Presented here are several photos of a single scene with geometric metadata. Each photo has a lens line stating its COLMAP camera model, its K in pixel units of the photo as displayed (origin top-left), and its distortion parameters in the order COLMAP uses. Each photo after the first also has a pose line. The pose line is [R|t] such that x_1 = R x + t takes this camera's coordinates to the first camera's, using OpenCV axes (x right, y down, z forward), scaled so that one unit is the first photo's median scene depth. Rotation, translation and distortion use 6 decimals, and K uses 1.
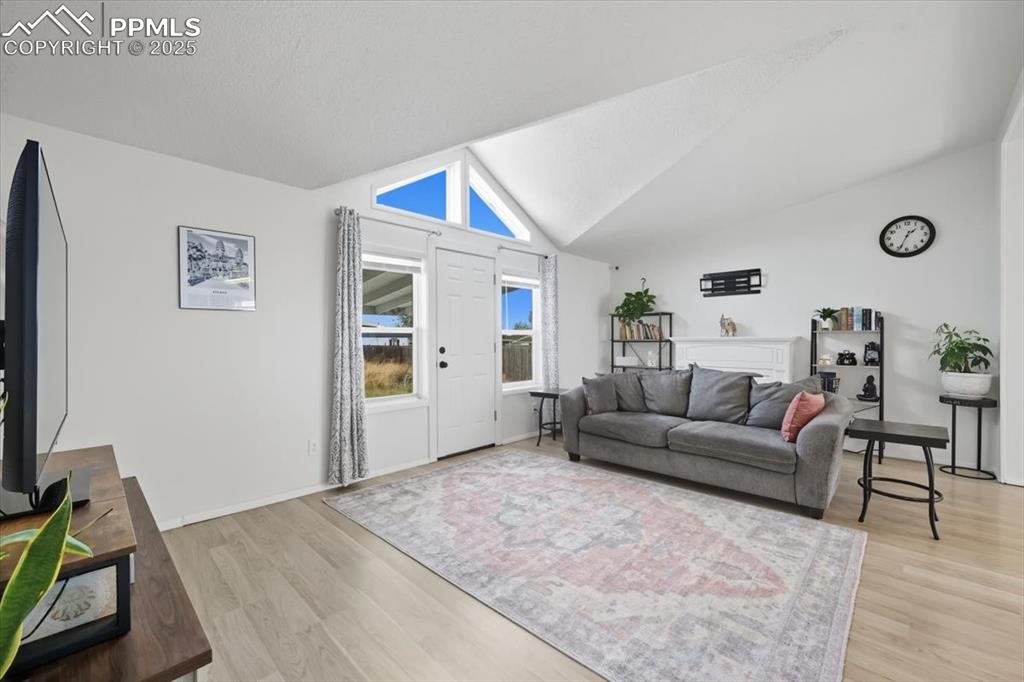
lens RADIAL K [[419.7, 0, 516.0], [0, 419.7, 343.2], [0, 0, 1]] dist [0.000228, 0.000010]
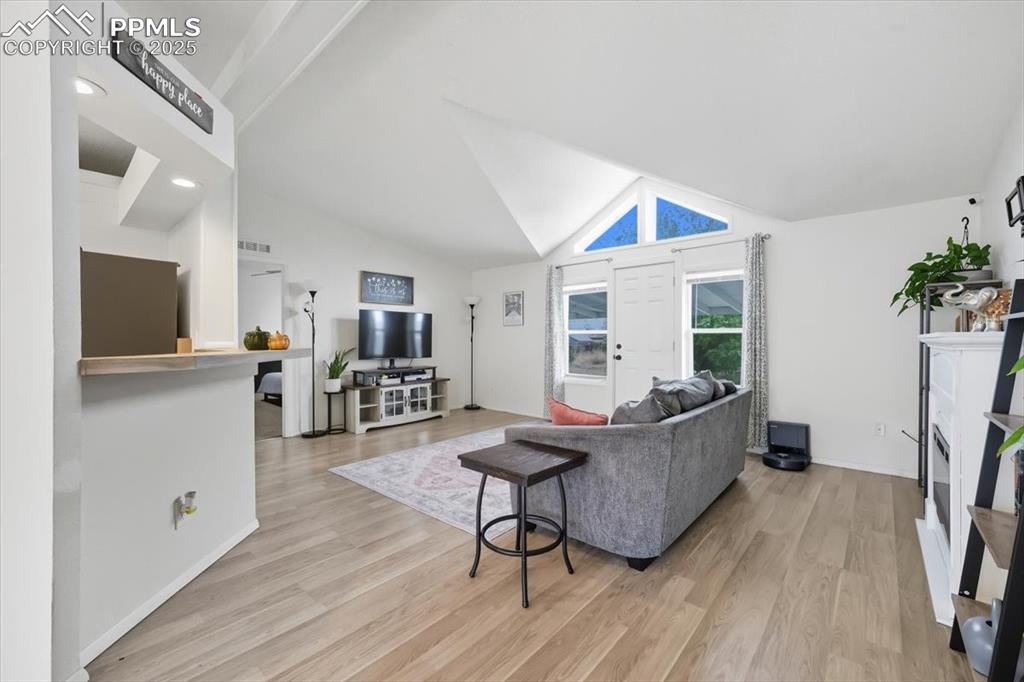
lens RADIAL K [[403.8, 0, 512.0], [0, 403.8, 341.0], [0, 0, 1]] dist [-0.009465, -0.000090]
pose [[0.044086, 0.008468, -0.998992, 0.949657], [-0.010328, 0.999914, 0.008020, -0.006024], [0.998974, 0.009964, 0.044170, 0.546218]]
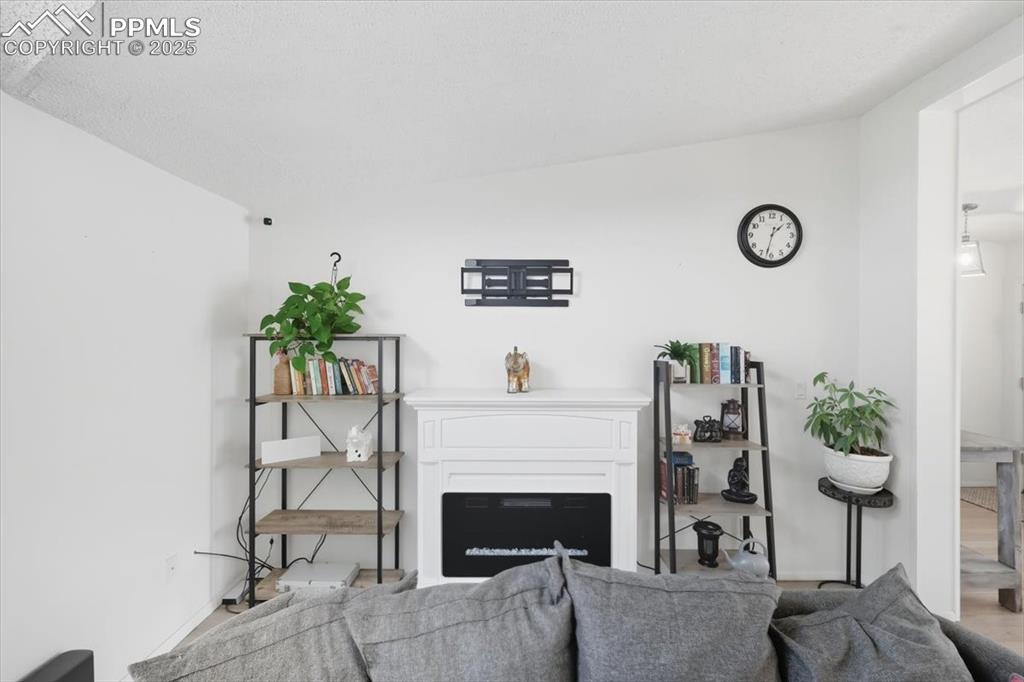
lens RADIAL K [[415.8, 0, 514.3], [0, 415.8, 336.9], [0, 0, 1]] dist [-0.002157, -0.000126]
pose [[0.726466, 0.005744, 0.687179, 0.182027], [-0.000670, 0.999971, -0.007651, -0.082042], [-0.687202, 0.005098, 0.726448, 0.711772]]
